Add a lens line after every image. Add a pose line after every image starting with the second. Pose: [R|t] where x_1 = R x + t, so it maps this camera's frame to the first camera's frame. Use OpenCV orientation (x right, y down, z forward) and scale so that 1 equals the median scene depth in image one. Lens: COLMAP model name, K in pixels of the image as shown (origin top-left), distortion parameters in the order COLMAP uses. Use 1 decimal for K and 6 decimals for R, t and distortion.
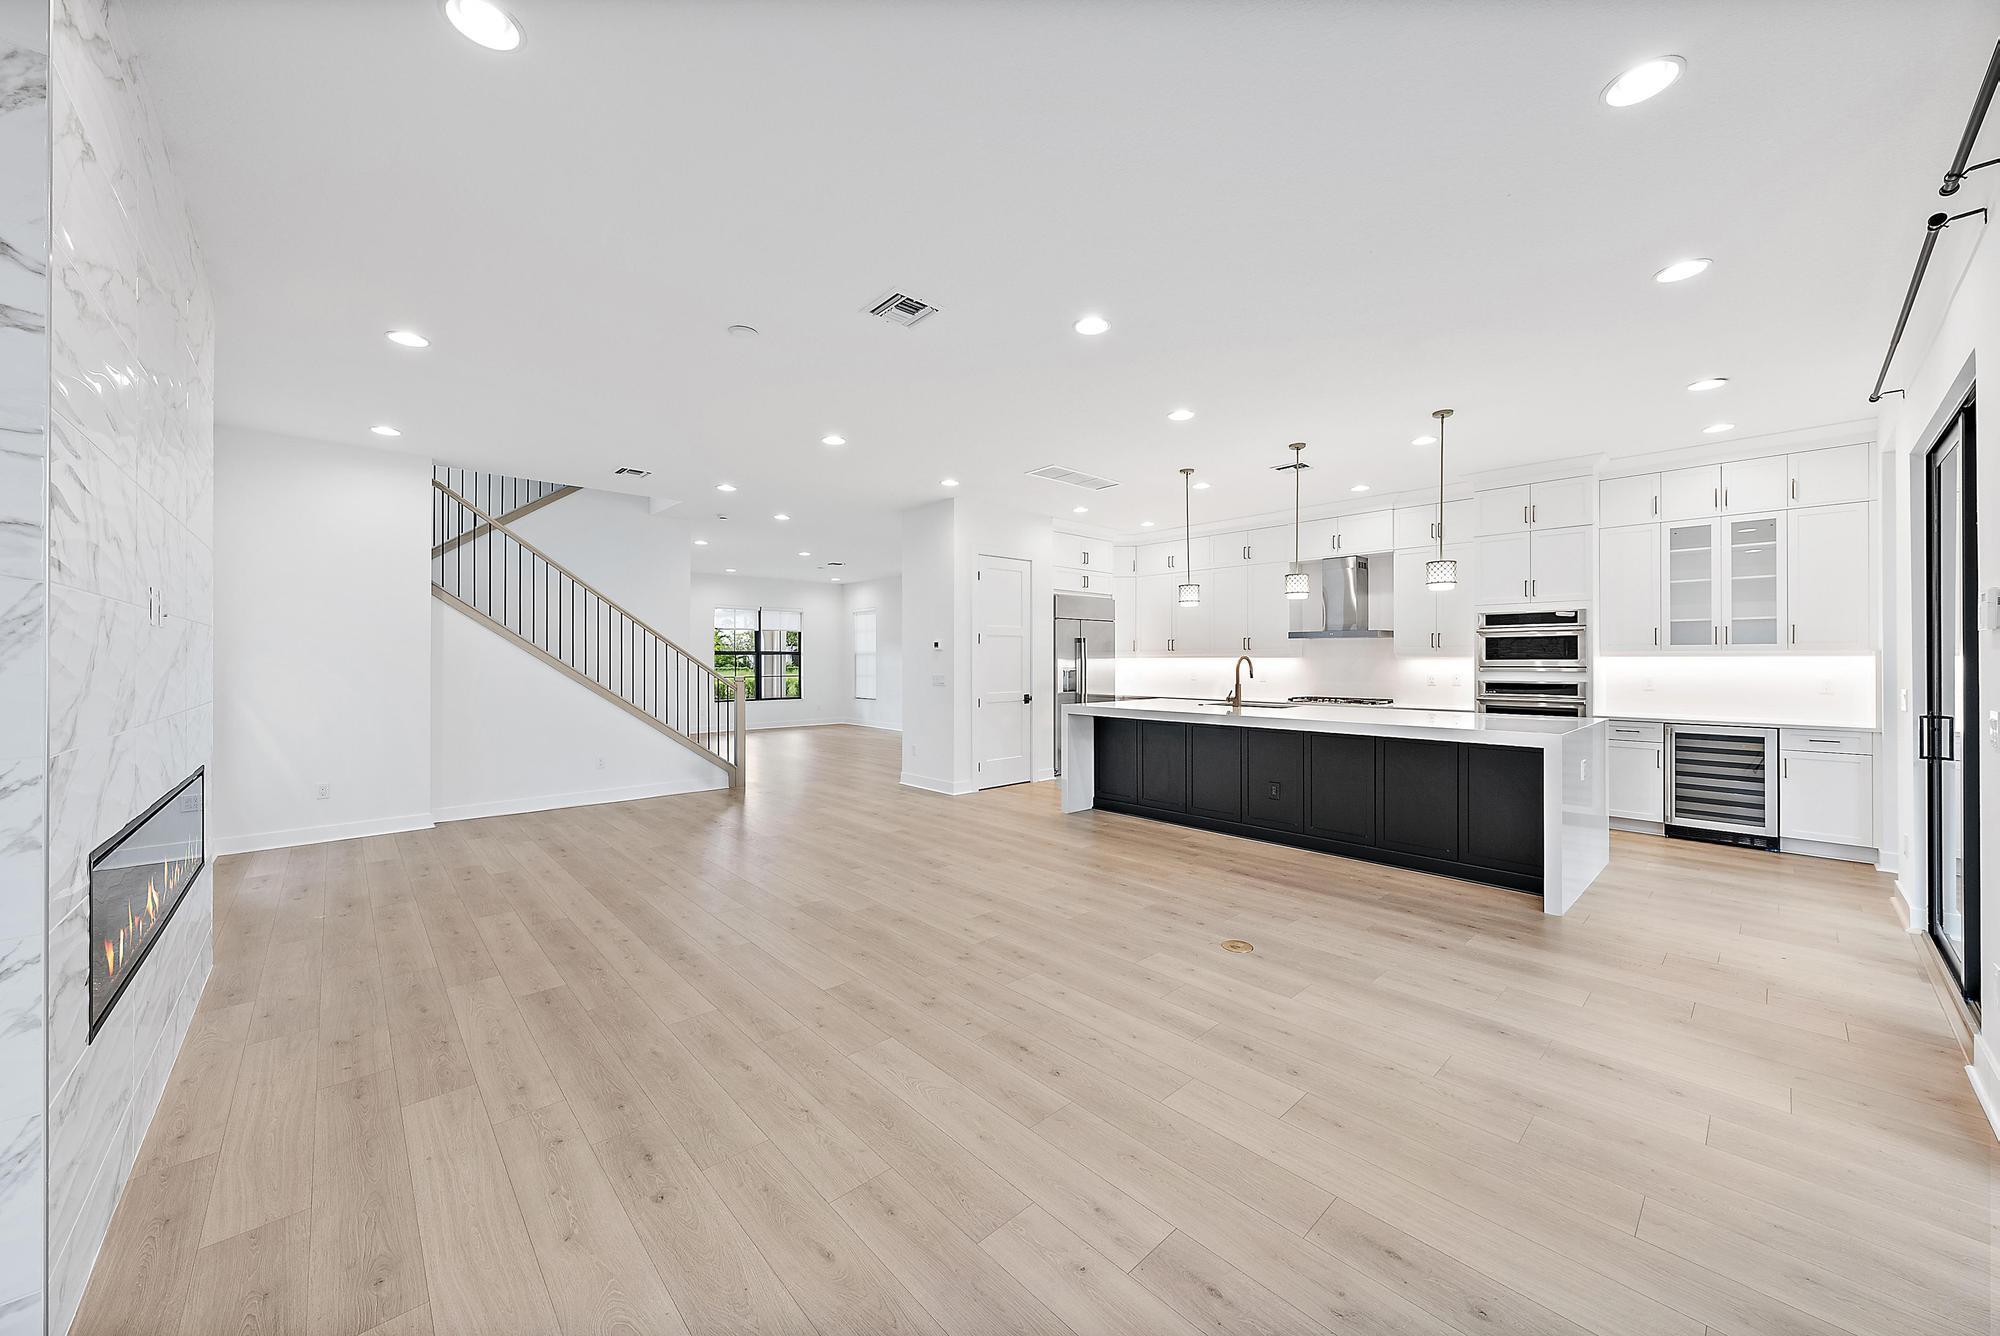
lens RADIAL K [[734.2, 0, 1009.3], [0, 734.2, 659.5], [0, 0, 1]] dist [-0.001140, -0.000067]
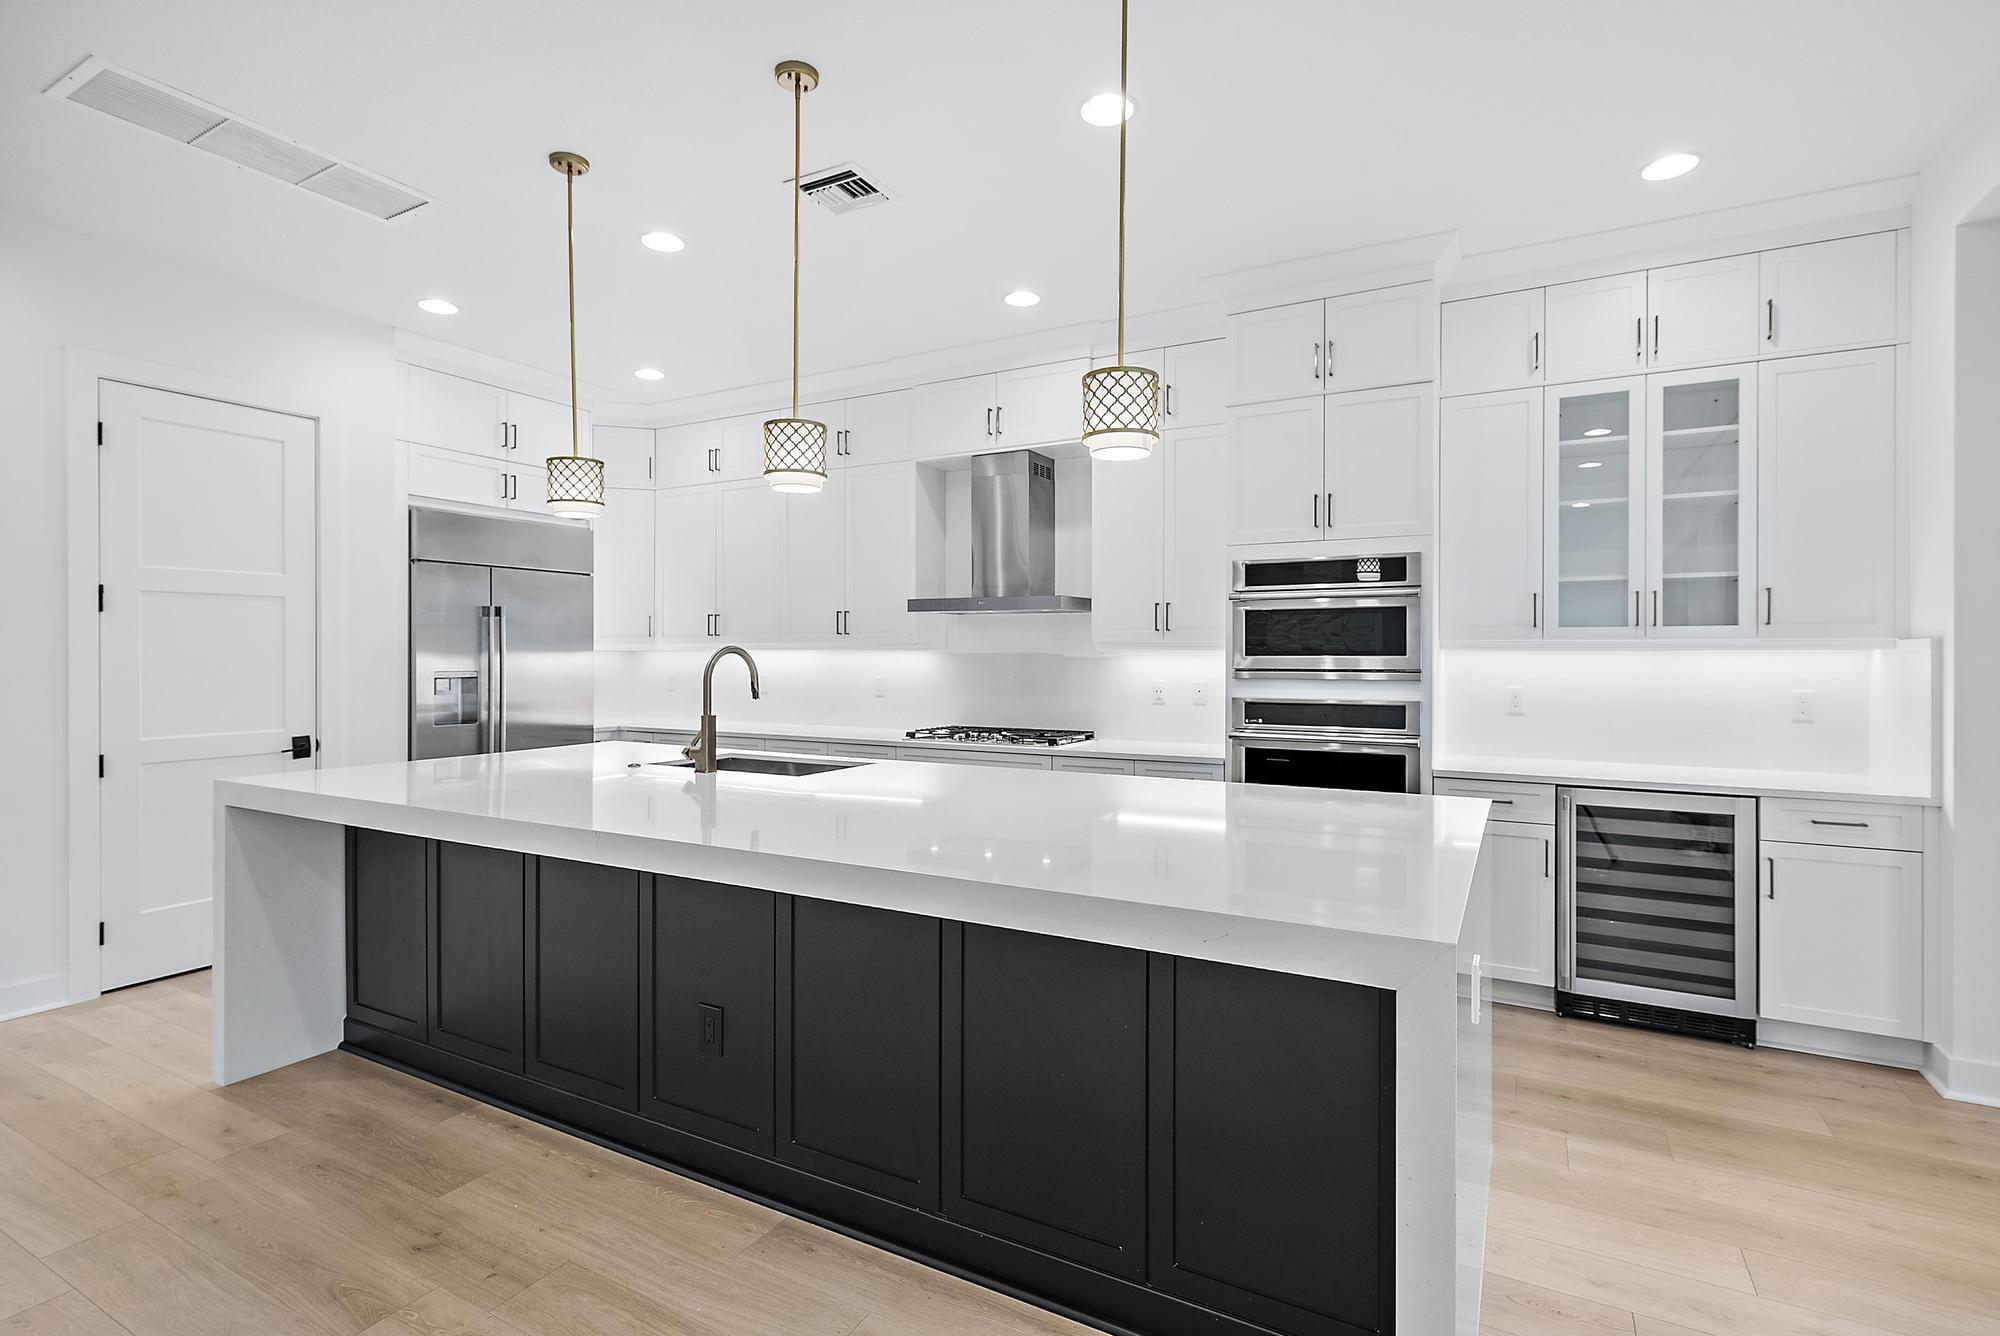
lens RADIAL K [[956.2, 0, 1022.6], [0, 956.2, 655.6], [0, 0, 1]] dist [0.001679, -0.000075]
pose [[0.946601, 0.002195, 0.322401, 0.330225], [-0.002788, 0.999995, 0.001378, 0.000011], [-0.322396, -0.002203, 0.946602, 0.484244]]
